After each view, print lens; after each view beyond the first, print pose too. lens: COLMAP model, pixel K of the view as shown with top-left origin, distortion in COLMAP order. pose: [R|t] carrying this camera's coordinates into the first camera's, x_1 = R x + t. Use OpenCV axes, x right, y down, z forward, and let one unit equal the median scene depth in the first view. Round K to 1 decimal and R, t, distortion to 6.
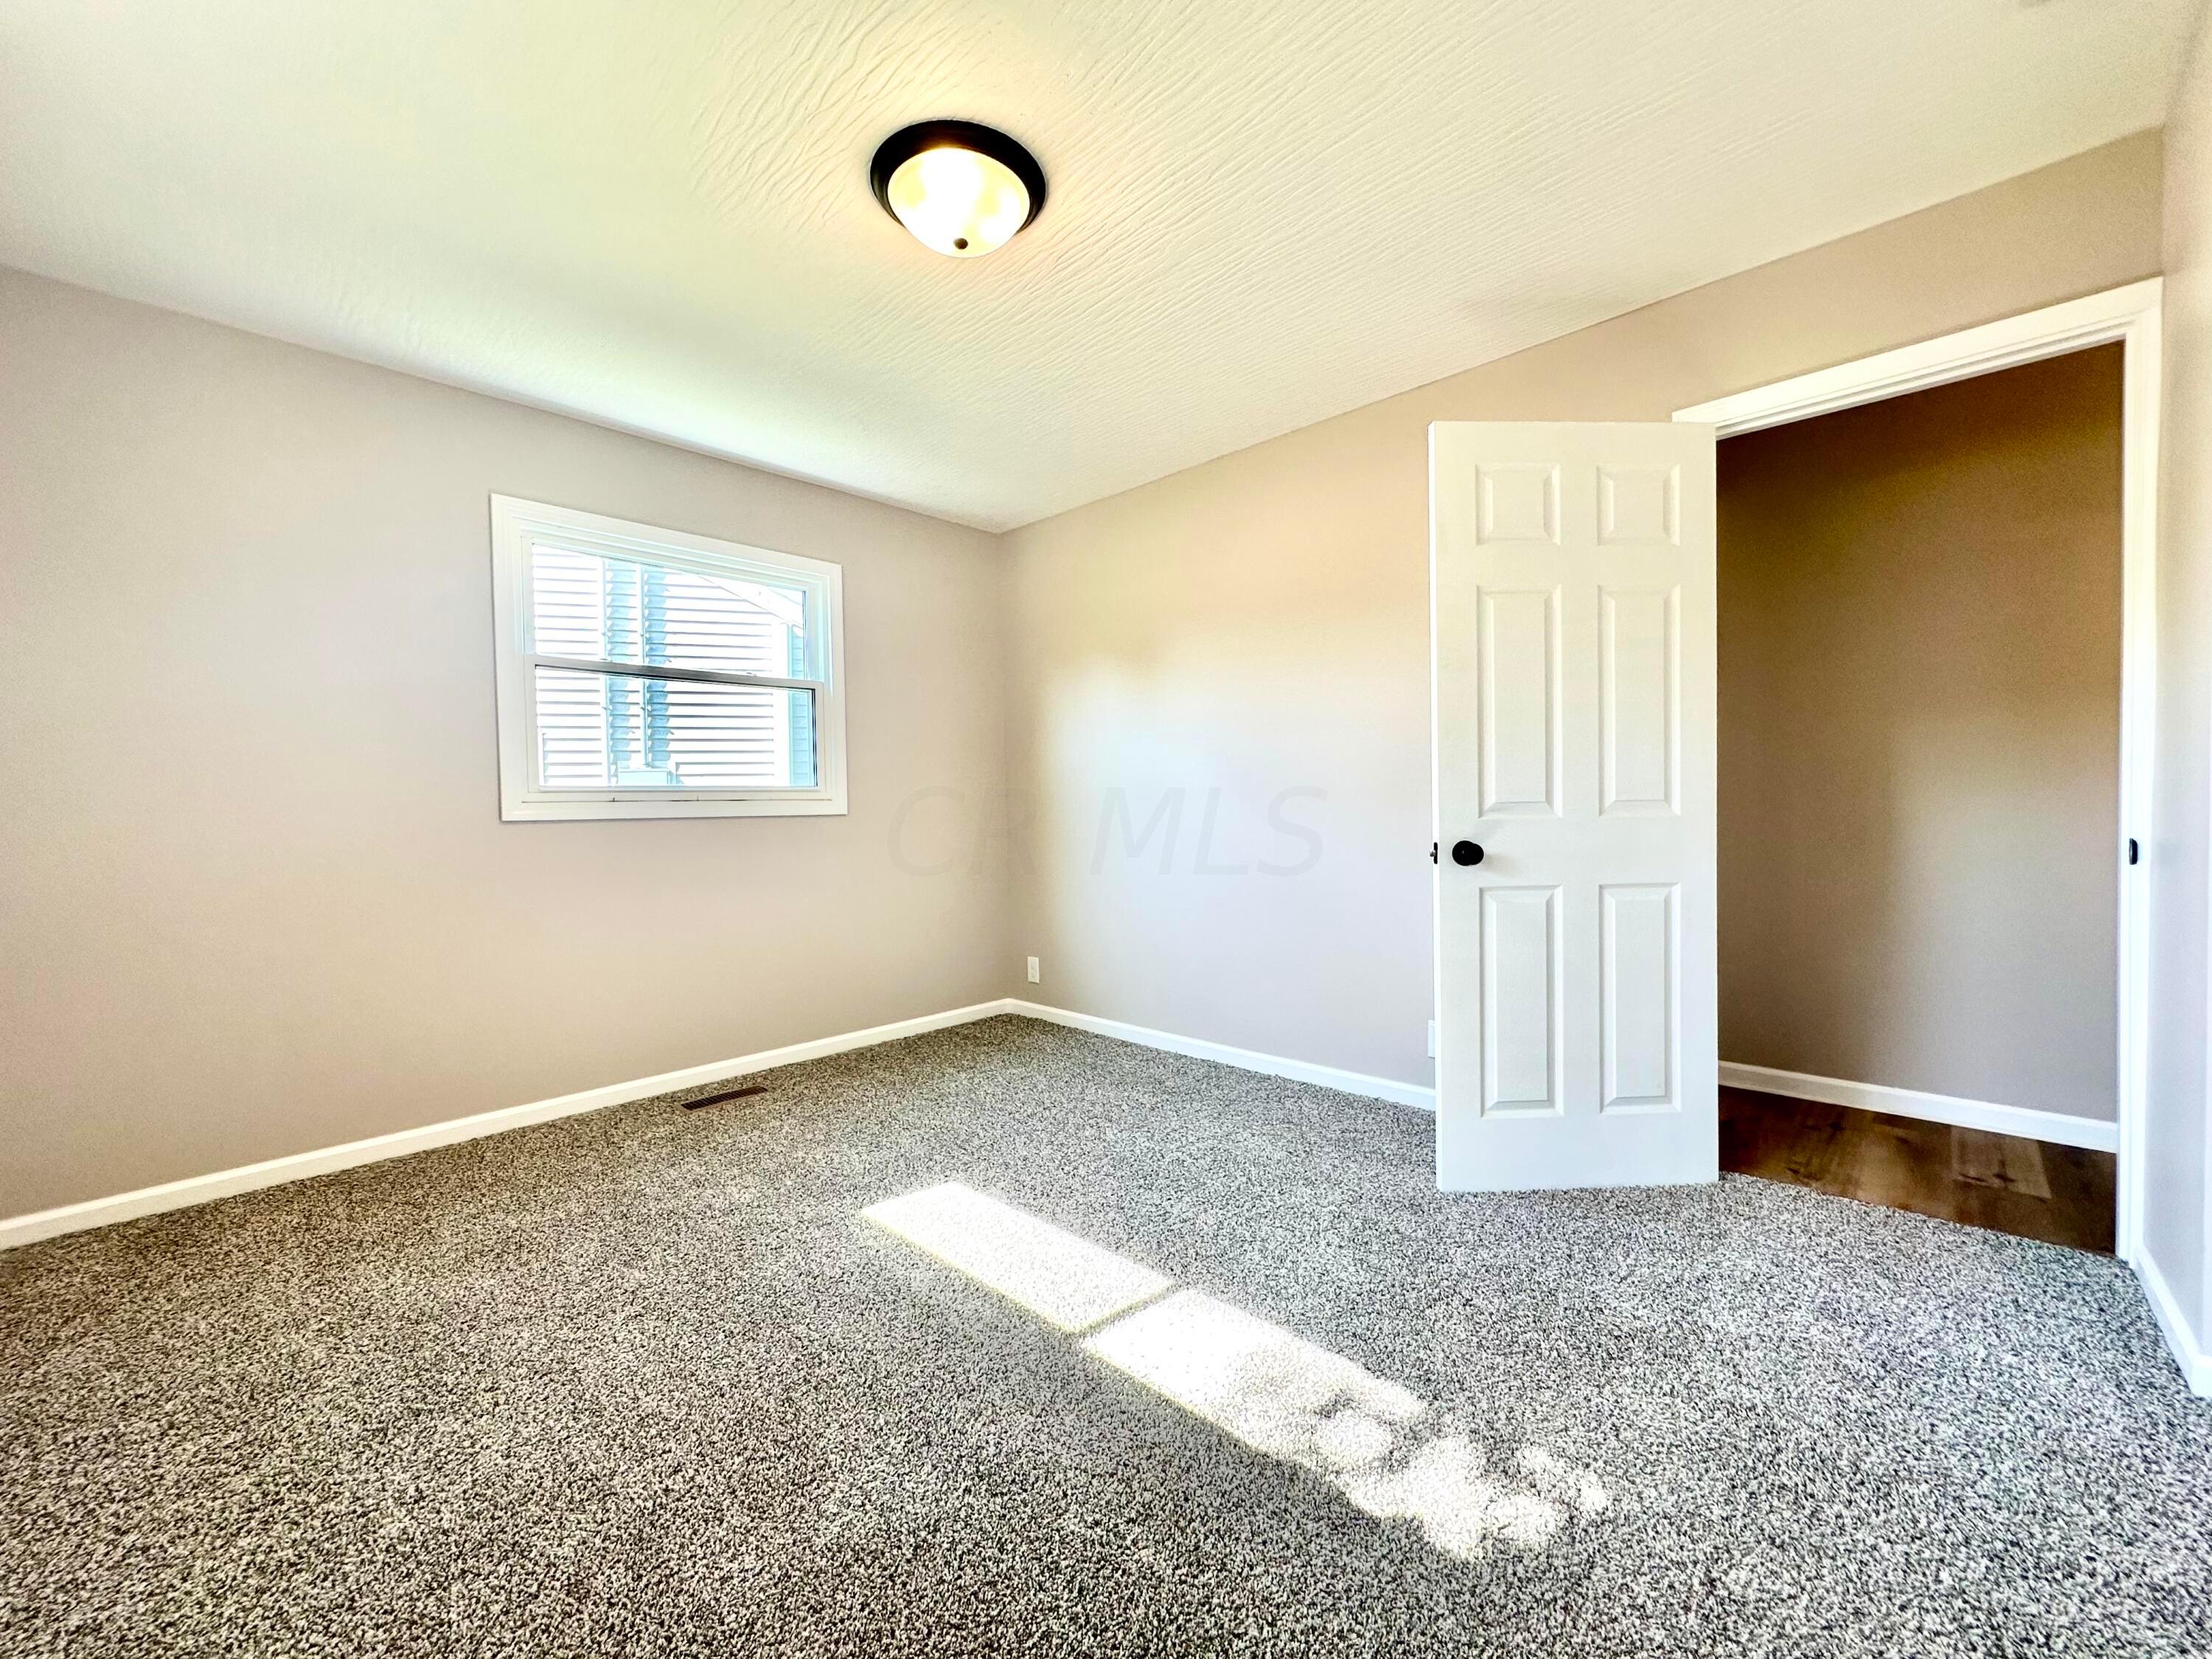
lens RADIAL K [[884.1, 0, 1101.9], [0, 884.1, 828.3], [0, 0, 1]] dist [-0.001433, -0.000153]
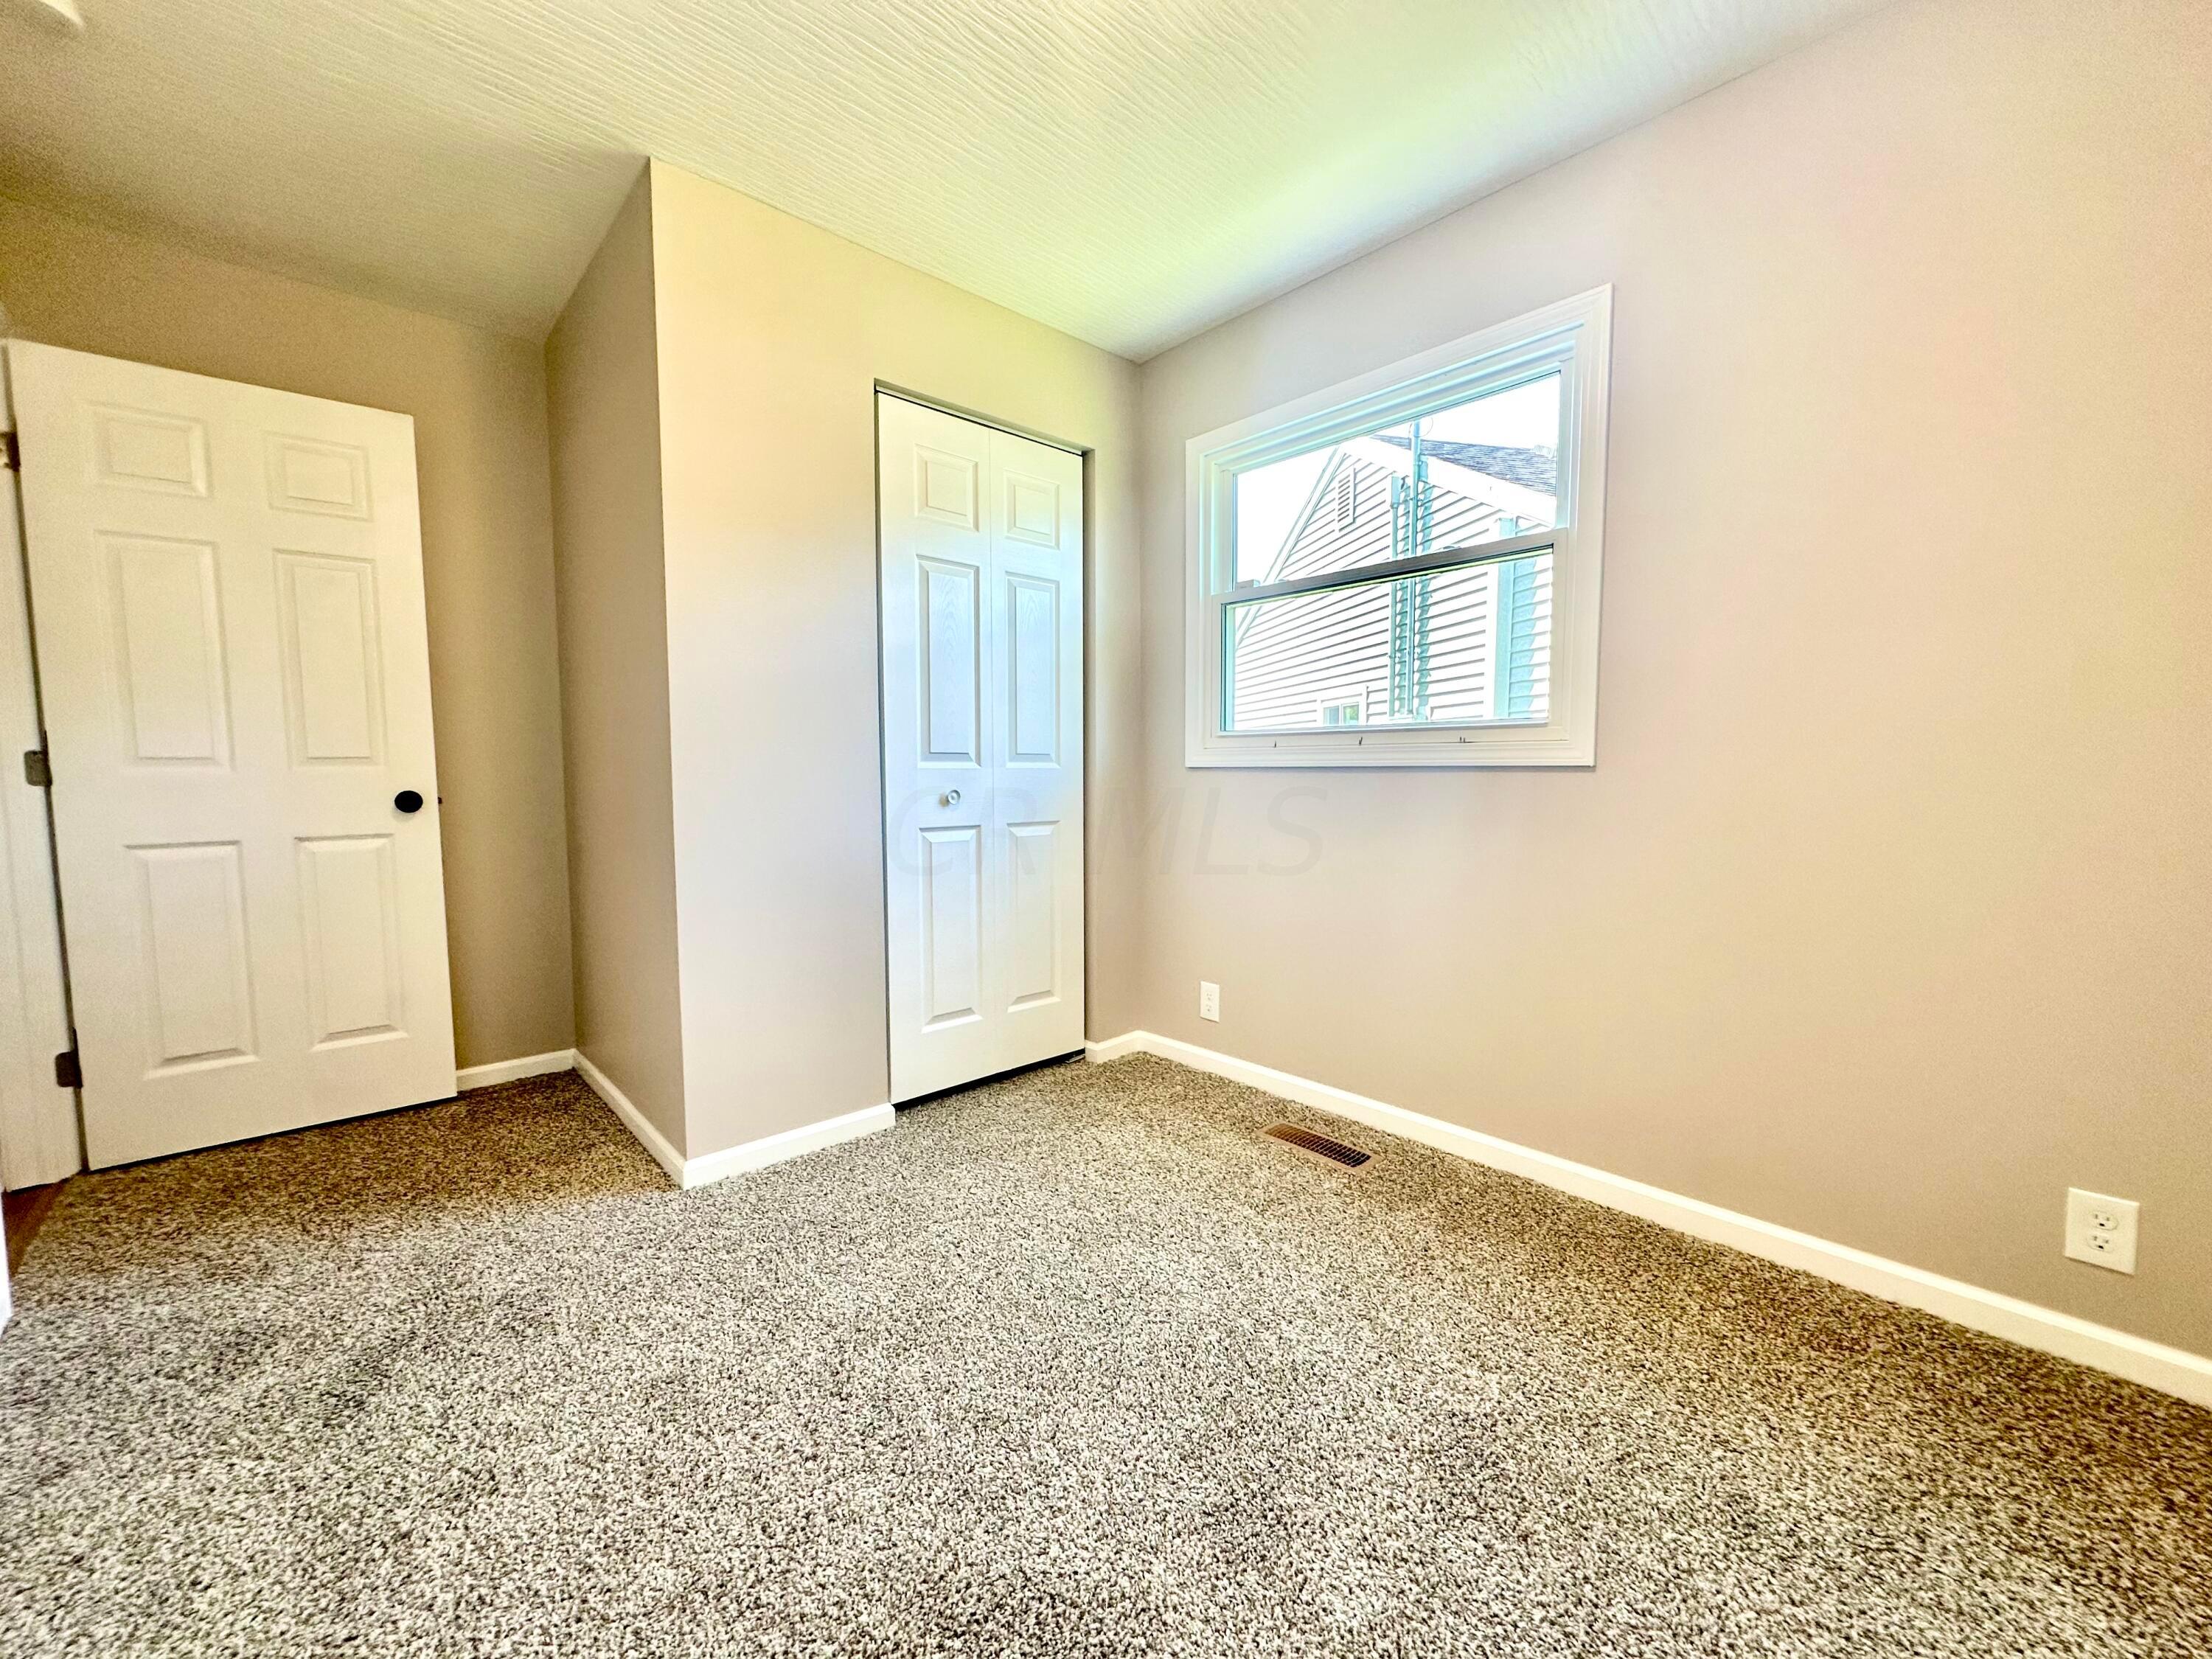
lens RADIAL K [[884.1, 0, 1101.9], [0, 884.1, 828.3], [0, 0, 1]] dist [-0.001433, -0.000153]
pose [[0.123944, 0.092392, -0.987979, 0.225388], [-0.034587, 0.995453, 0.088752, -0.015382], [0.991686, 0.023171, 0.126576, 0.641383]]
